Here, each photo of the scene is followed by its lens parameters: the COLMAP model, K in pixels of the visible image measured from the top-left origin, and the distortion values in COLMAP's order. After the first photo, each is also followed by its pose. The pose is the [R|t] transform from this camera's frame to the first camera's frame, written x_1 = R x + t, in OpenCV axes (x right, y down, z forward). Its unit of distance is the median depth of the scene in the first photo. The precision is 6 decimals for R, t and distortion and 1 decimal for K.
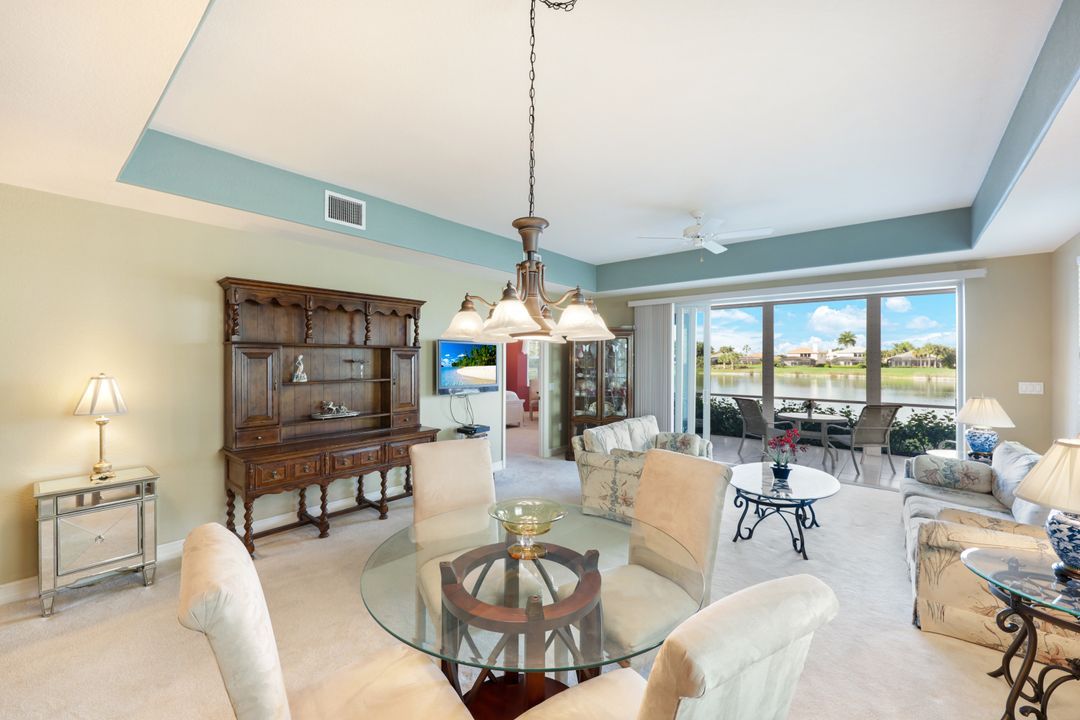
lens RADIAL K [[438.5, 0, 528.7], [0, 438.5, 360.6], [0, 0, 1]] dist [0.011777, 0.000373]
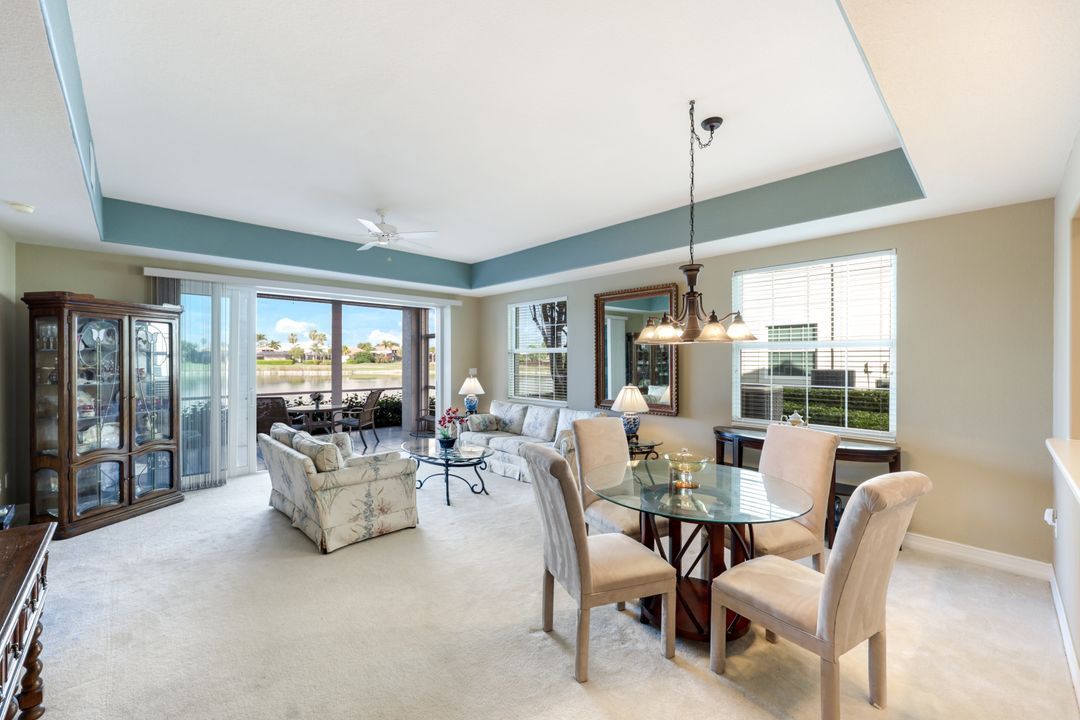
lens RADIAL K [[438.5, 0, 540.5], [0, 438.5, 356.5], [0, 0, 1]] dist [0.011777, 0.000373]
pose [[0.117110, -0.003610, 0.993112, -0.420098], [0.001015, 0.999993, 0.003516, -0.001345], [-0.993118, 0.000597, 0.117113, 0.366048]]
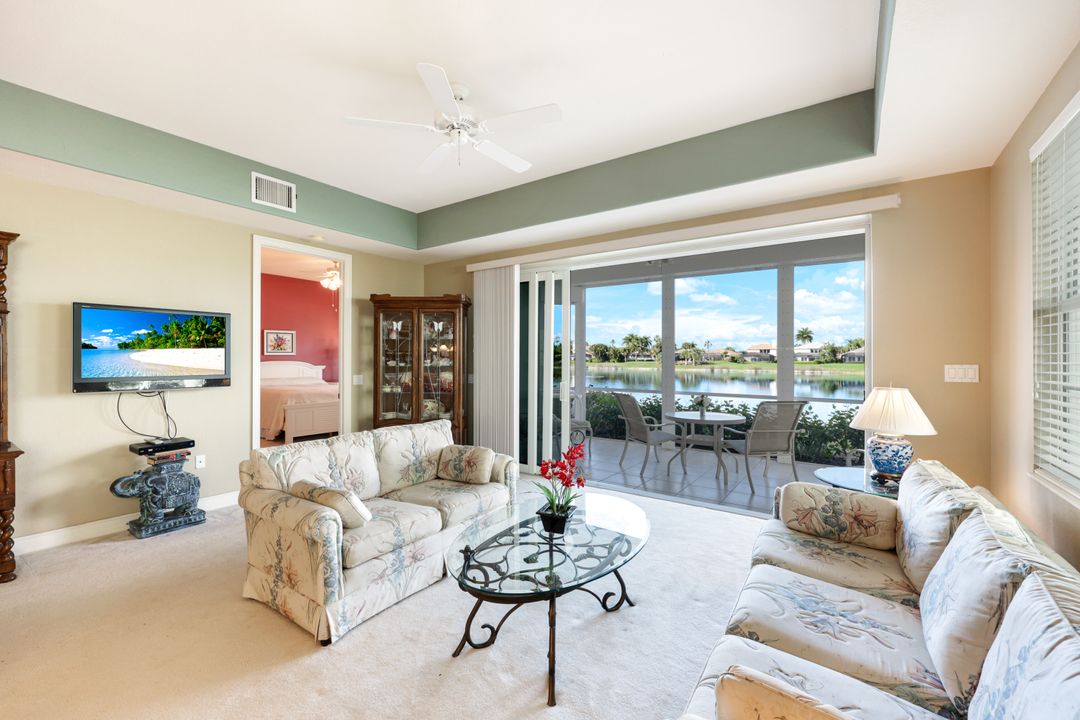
lens RADIAL K [[438.5, 0, 525.4], [0, 438.5, 359.2], [0, 0, 1]] dist [0.011777, 0.000373]
pose [[0.998339, -0.003352, 0.057511, 0.315488], [0.003176, 0.999990, 0.003142, 0.025084], [-0.057521, -0.002954, 0.998340, 0.269747]]
